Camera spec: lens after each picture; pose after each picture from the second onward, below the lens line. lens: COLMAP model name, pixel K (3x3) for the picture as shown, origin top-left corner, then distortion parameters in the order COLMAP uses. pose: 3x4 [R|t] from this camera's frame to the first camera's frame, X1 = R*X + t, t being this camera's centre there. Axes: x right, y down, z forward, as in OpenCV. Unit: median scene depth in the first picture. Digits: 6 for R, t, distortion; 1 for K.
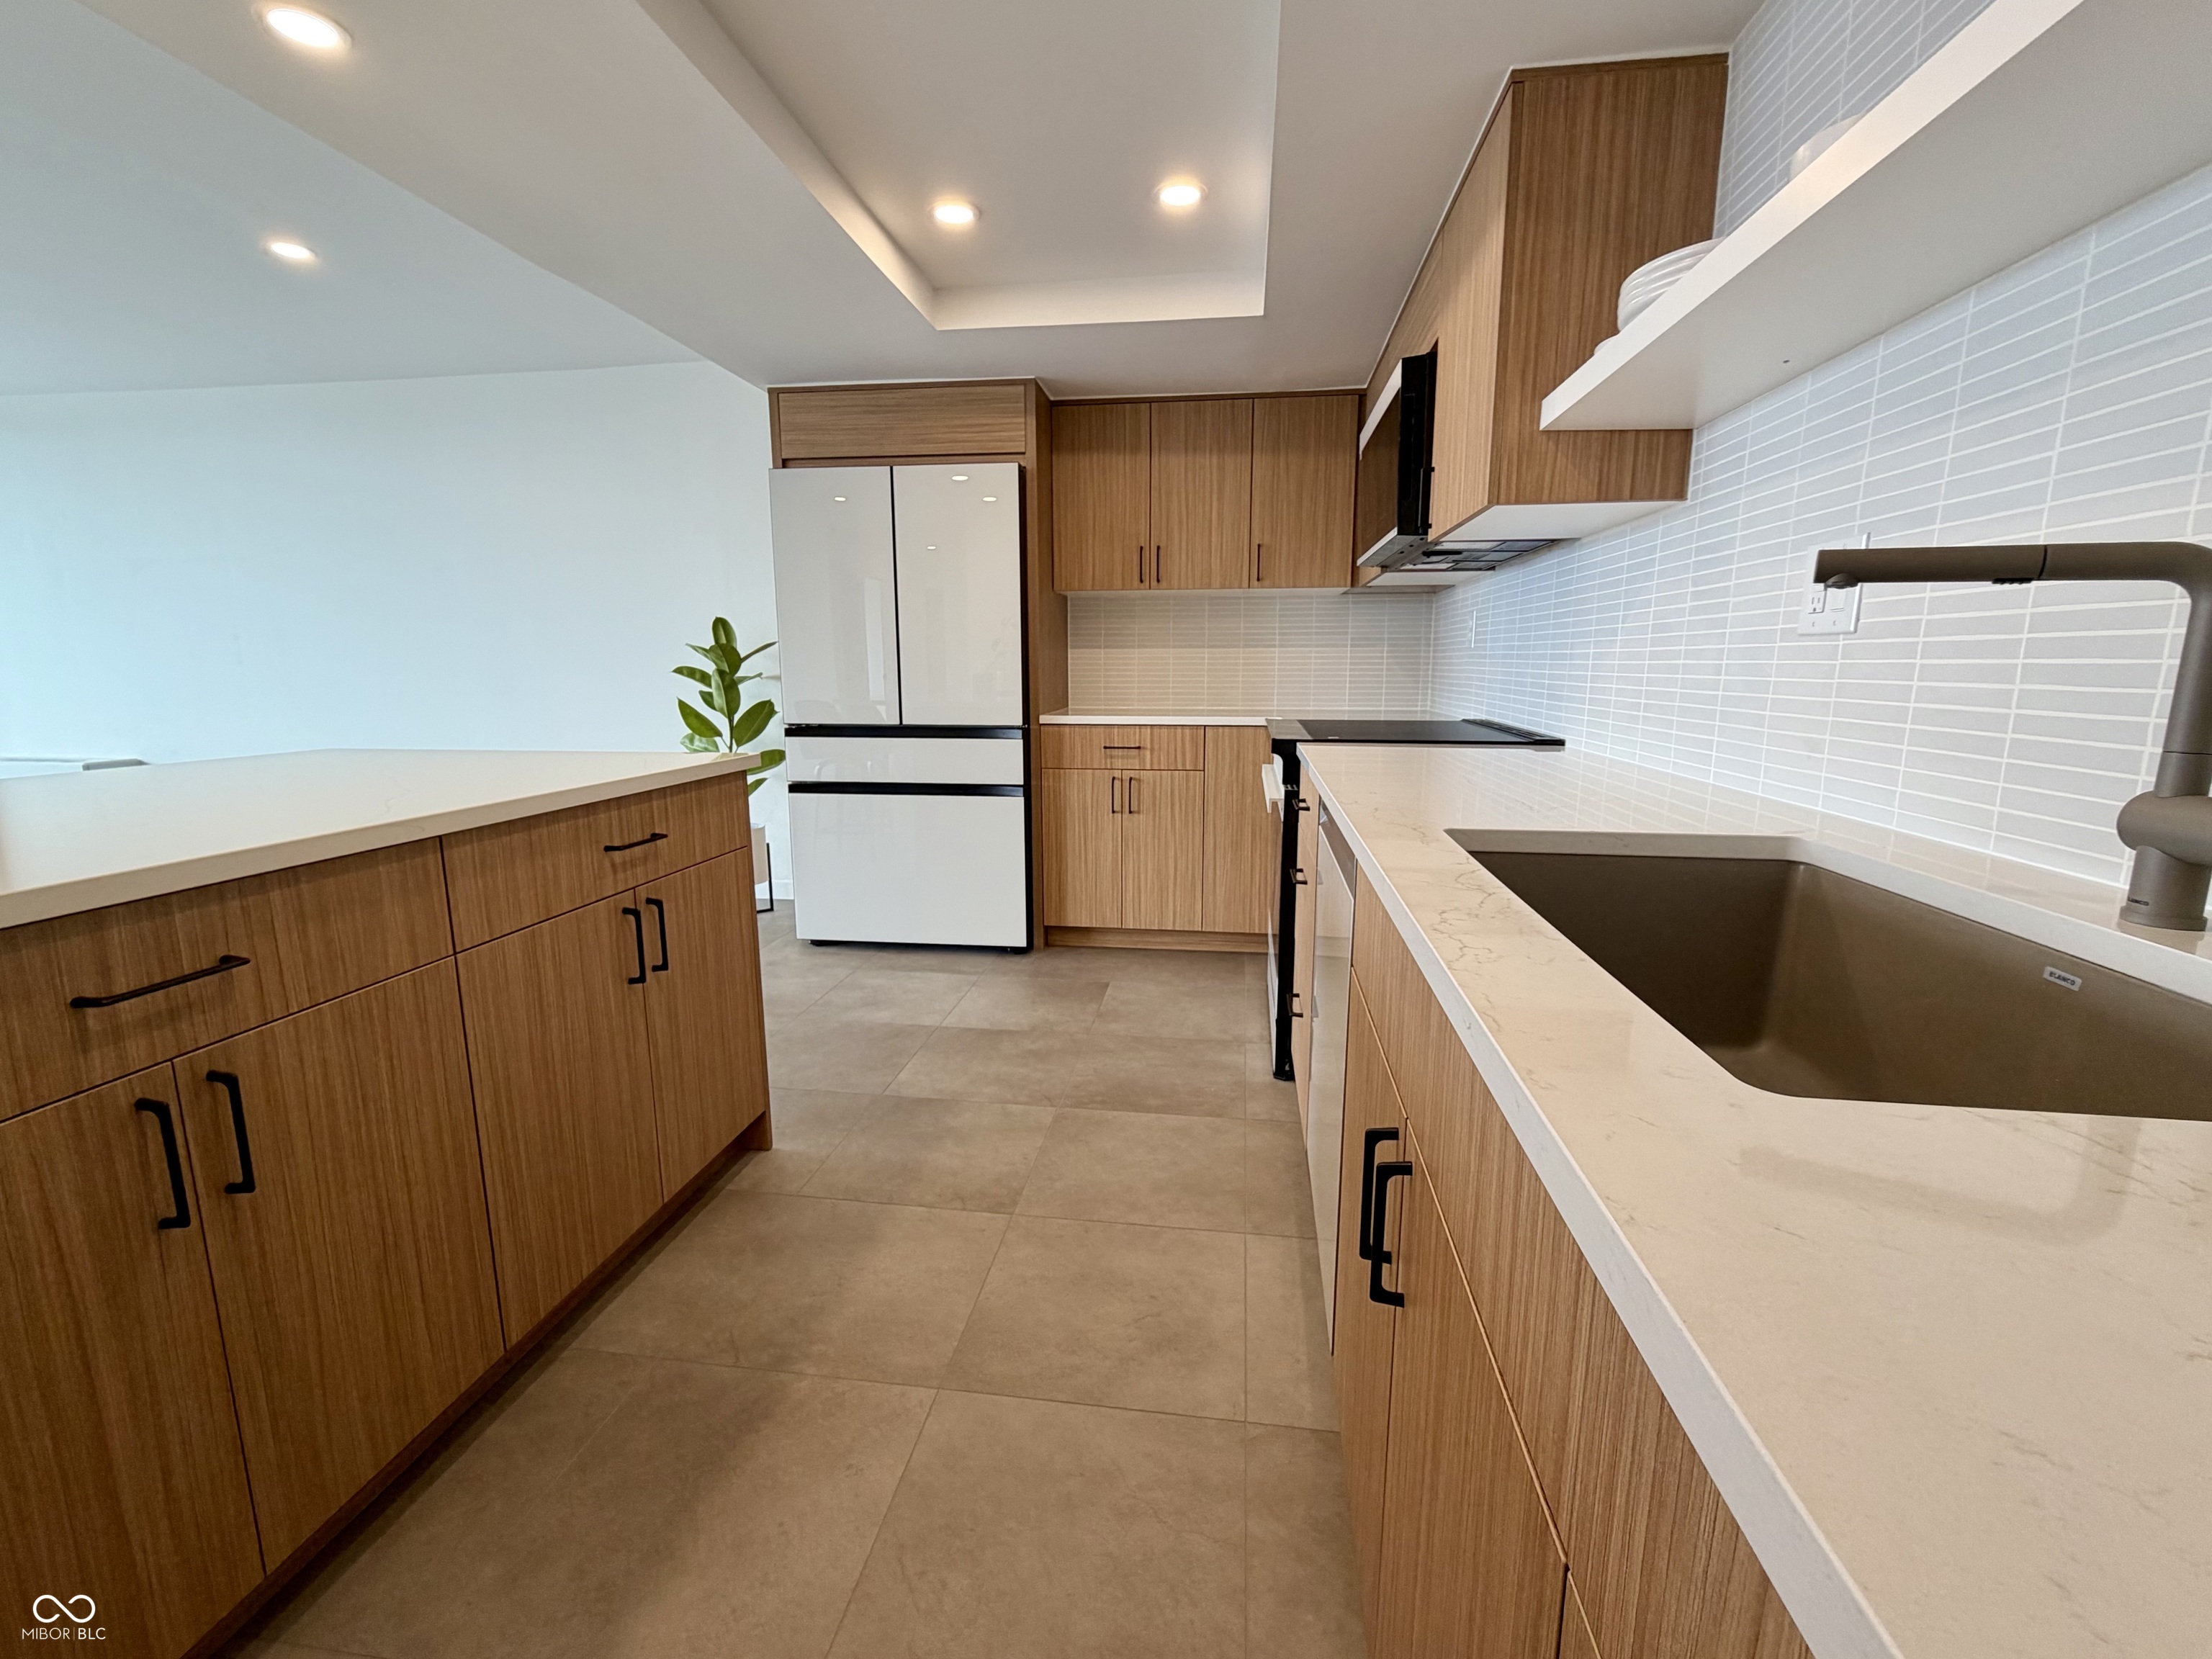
lens RADIAL K [[910.5, 0, 1113.8], [0, 910.5, 824.3], [0, 0, 1]] dist [-0.000506, 0.000864]
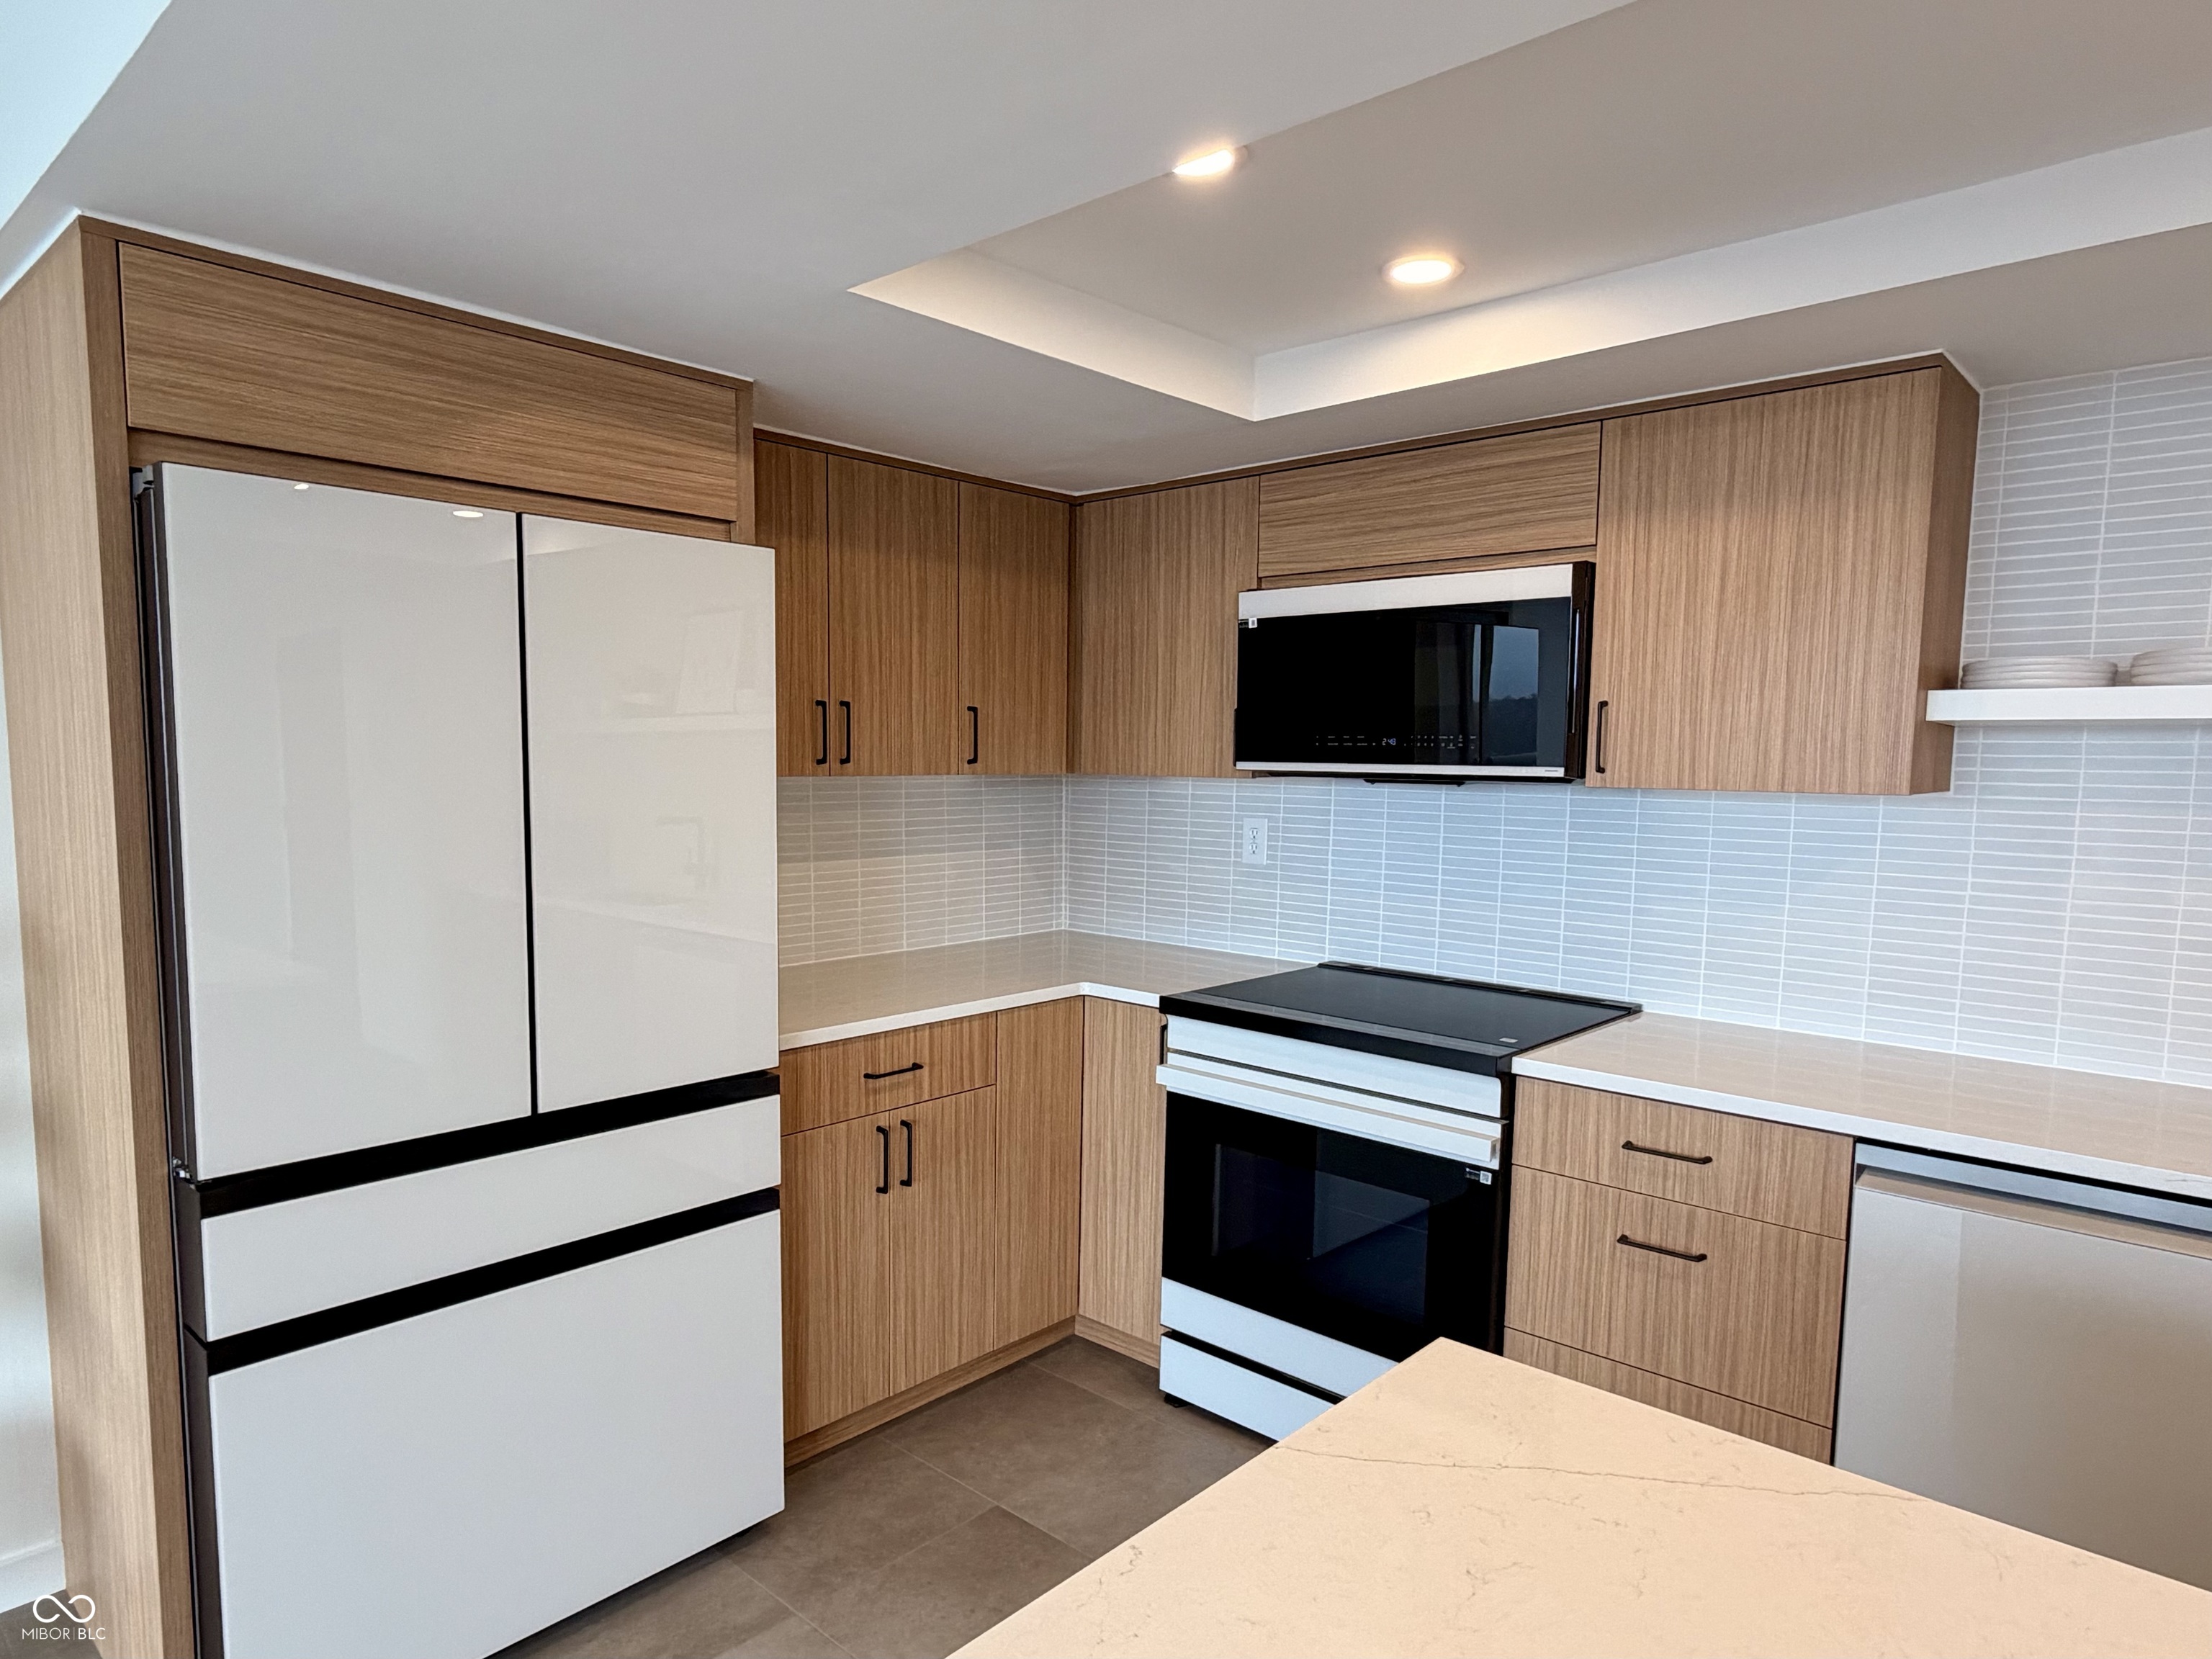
lens RADIAL K [[1351.0, 0, 982.6], [0, 1351.0, 889.4], [0, 0, 1]] dist [-0.001422, 0.000409]
pose [[0.595425, -0.079905, 0.799427, -0.597823], [0.131305, 0.991341, 0.001289, -0.185793], [-0.792608, 0.104201, 0.600762, 0.453683]]
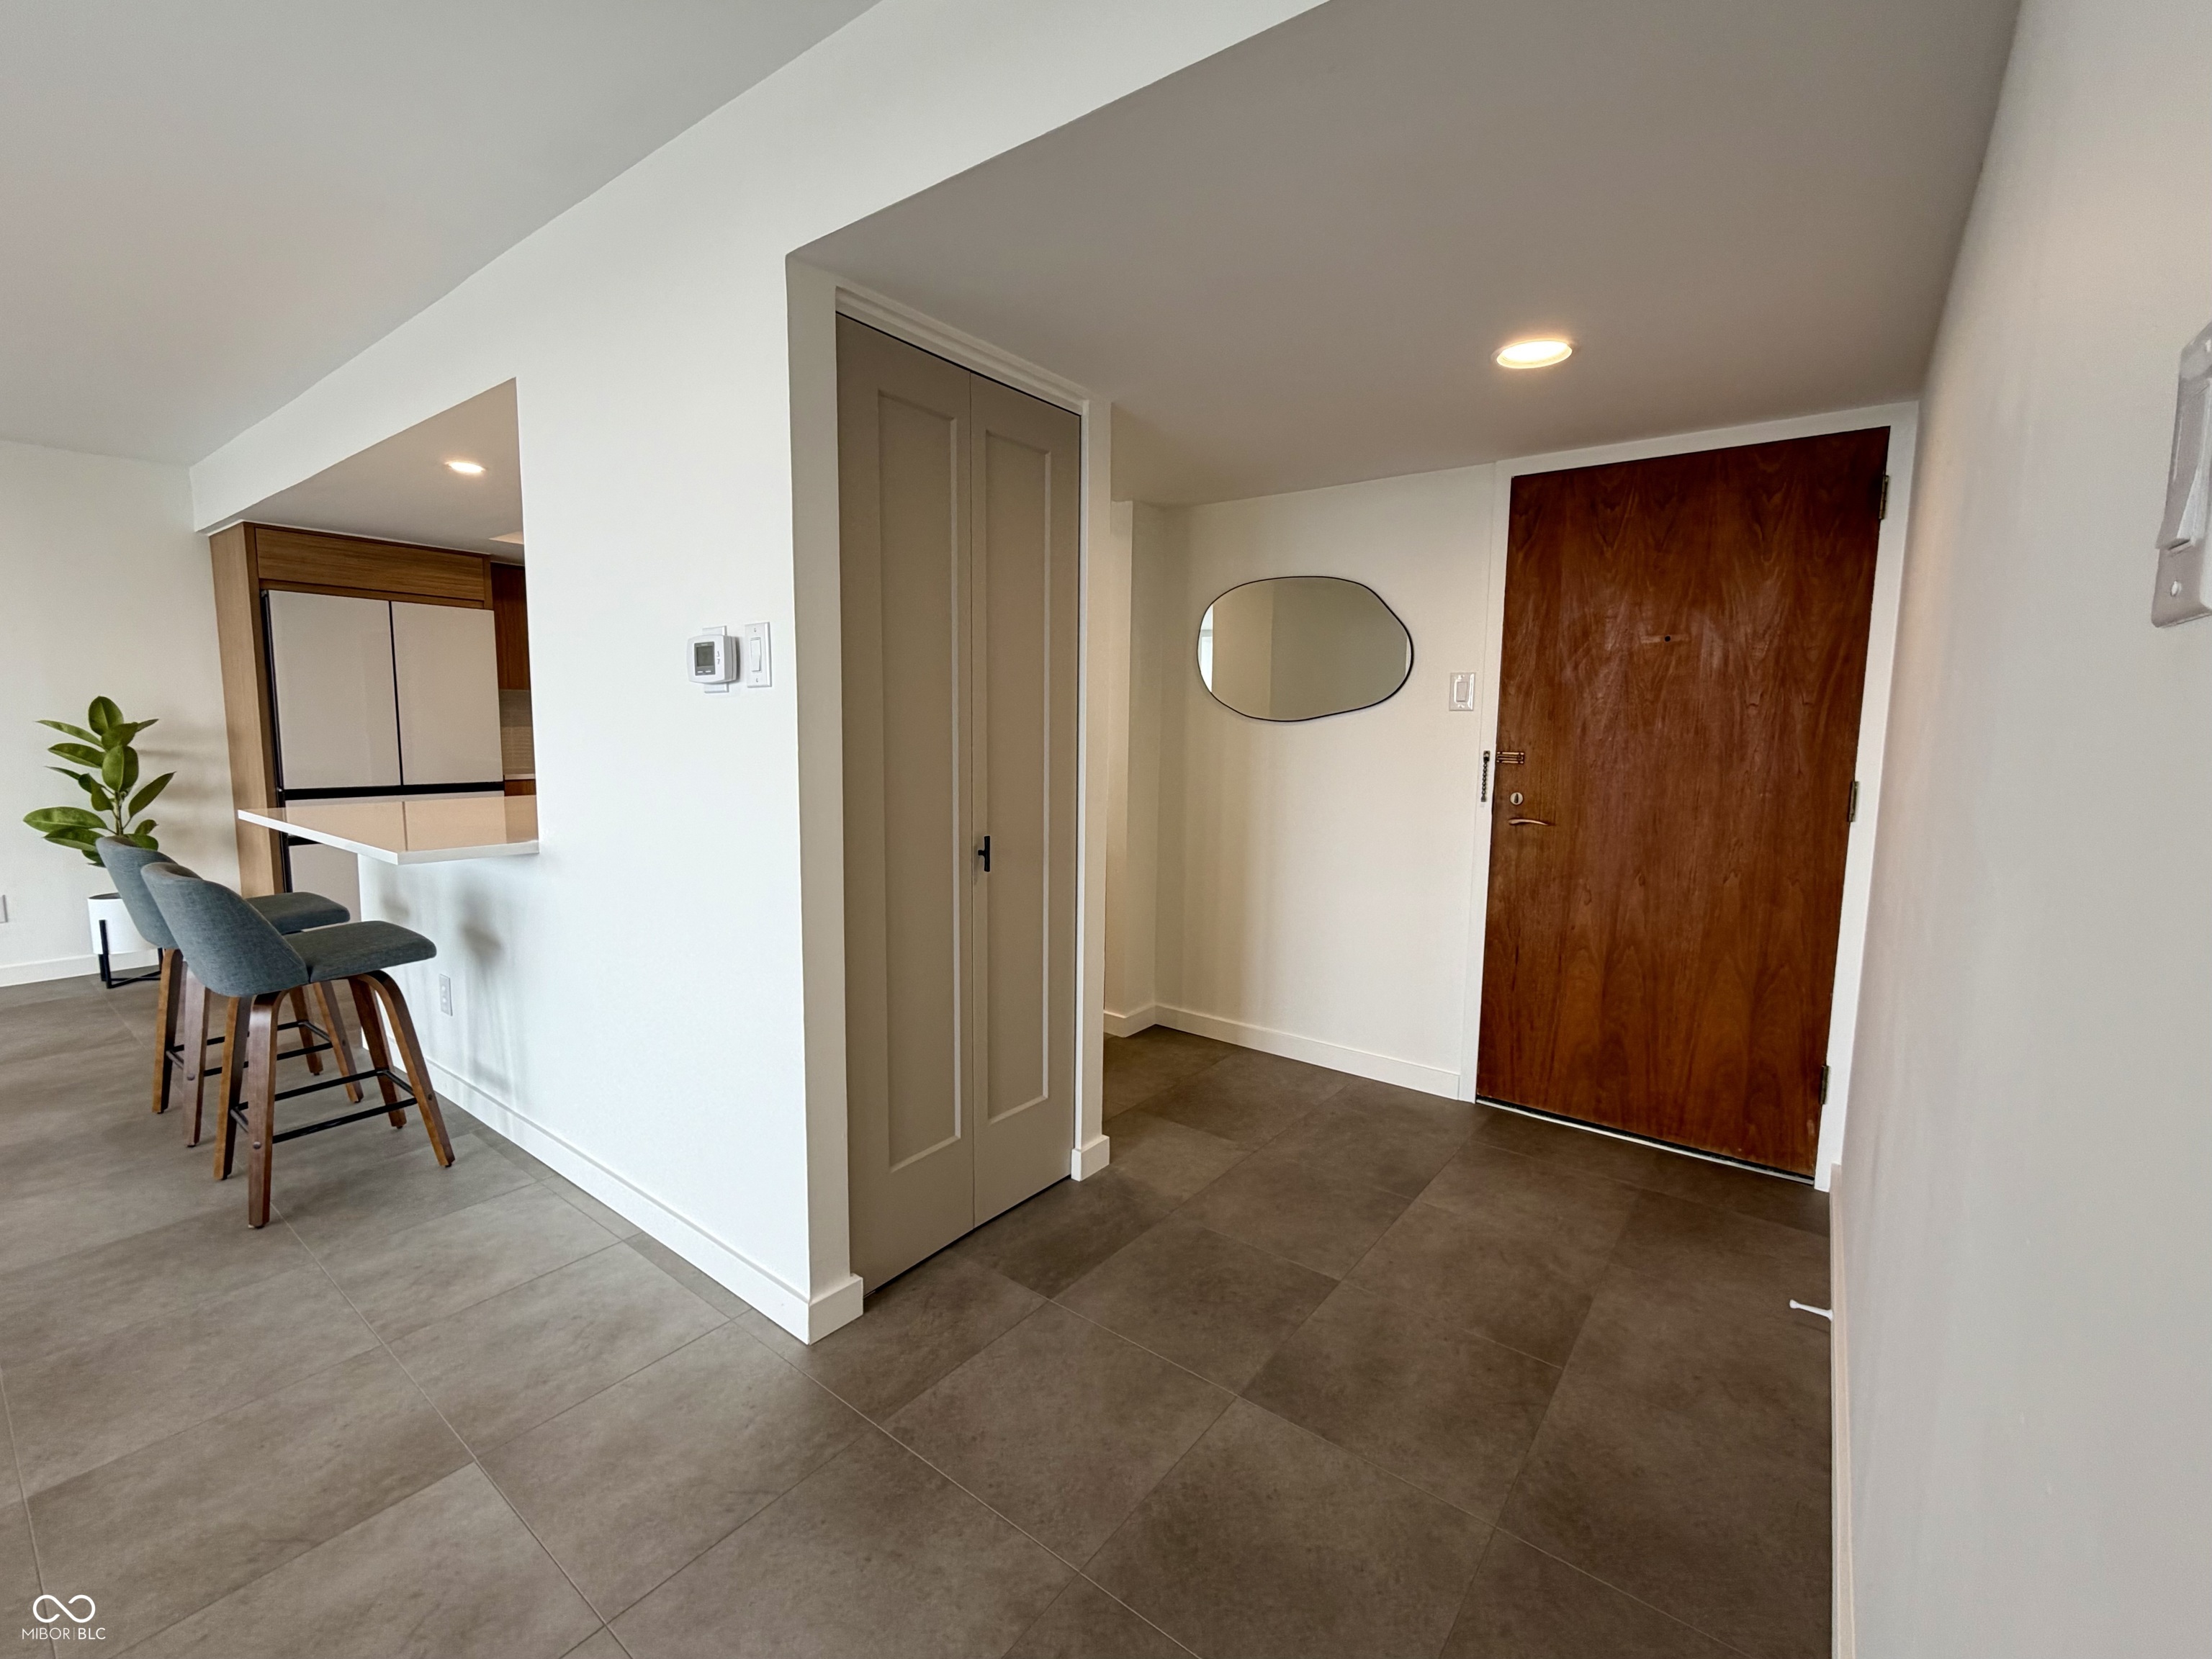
lens RADIAL K [[950.1, 0, 1097.5], [0, 950.1, 814.0], [0, 0, 1]] dist [-0.001859, -0.000181]
pose [[0.492002, -0.088264, 0.866108, -0.952404], [0.141781, 0.989690, 0.020318, 0.051724], [-0.858972, 0.112801, 0.499444, -0.592447]]
